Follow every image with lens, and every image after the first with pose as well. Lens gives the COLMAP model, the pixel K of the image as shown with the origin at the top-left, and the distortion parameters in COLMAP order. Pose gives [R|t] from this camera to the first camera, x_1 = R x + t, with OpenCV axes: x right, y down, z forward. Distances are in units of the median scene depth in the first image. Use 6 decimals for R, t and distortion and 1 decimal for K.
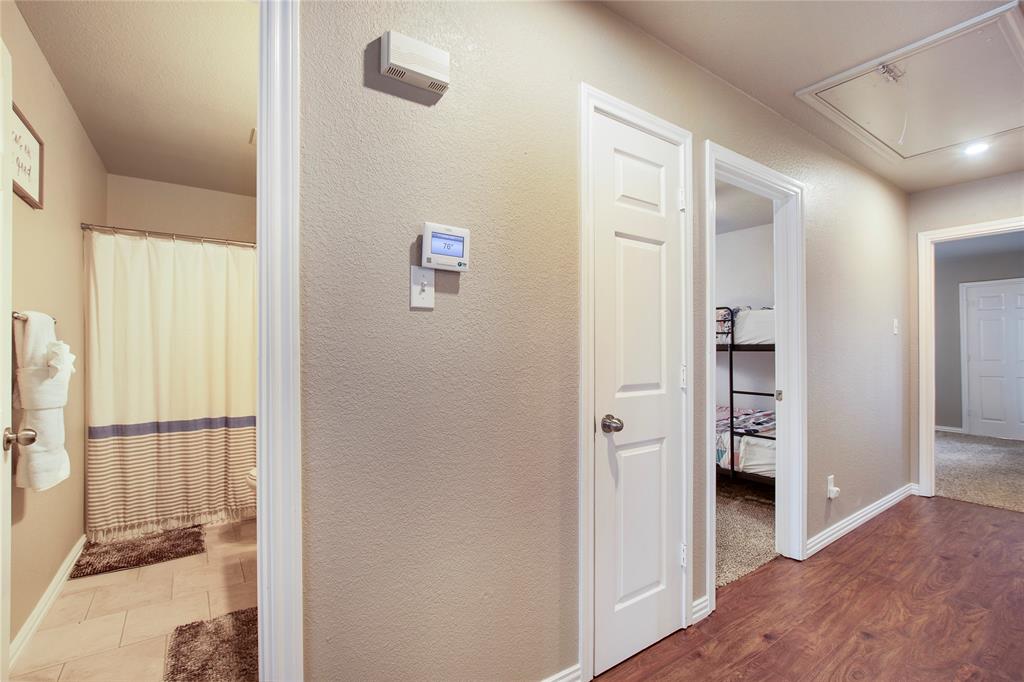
lens RADIAL K [[453.4, 0, 507.6], [0, 453.4, 338.6], [0, 0, 1]] dist [-0.017925, 0.001176]
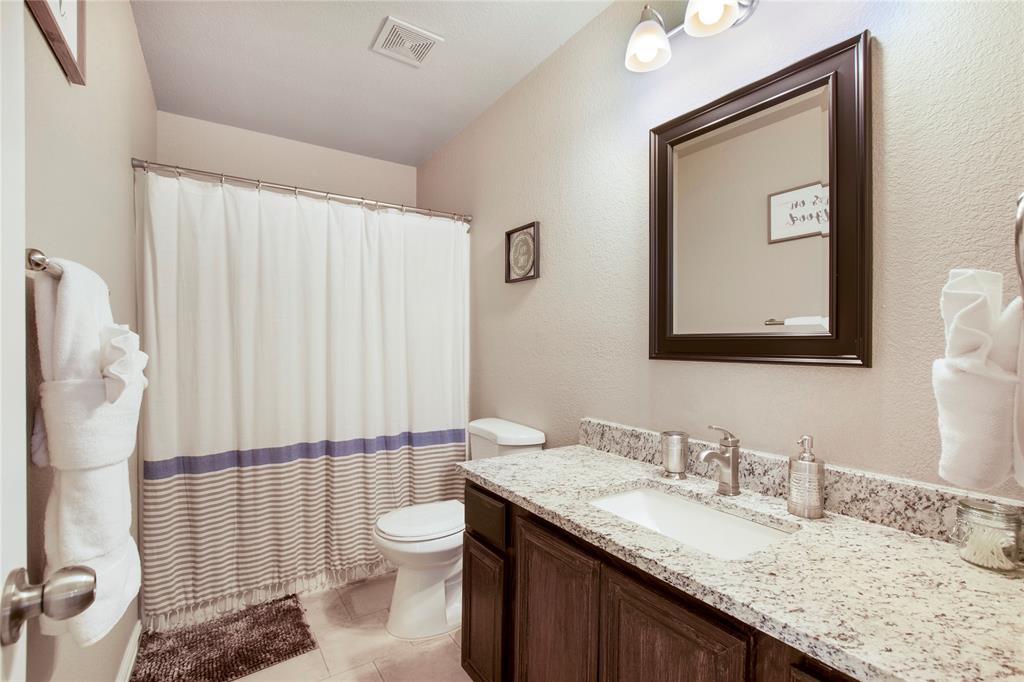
lens RADIAL K [[453.4, 0, 503.7], [0, 453.4, 334.9], [0, 0, 1]] dist [-0.017925, 0.001176]
pose [[0.999584, -0.008351, -0.027595, -0.352571], [0.008260, 0.999960, -0.003416, 0.013544], [0.027622, 0.003186, 0.999613, 0.318835]]
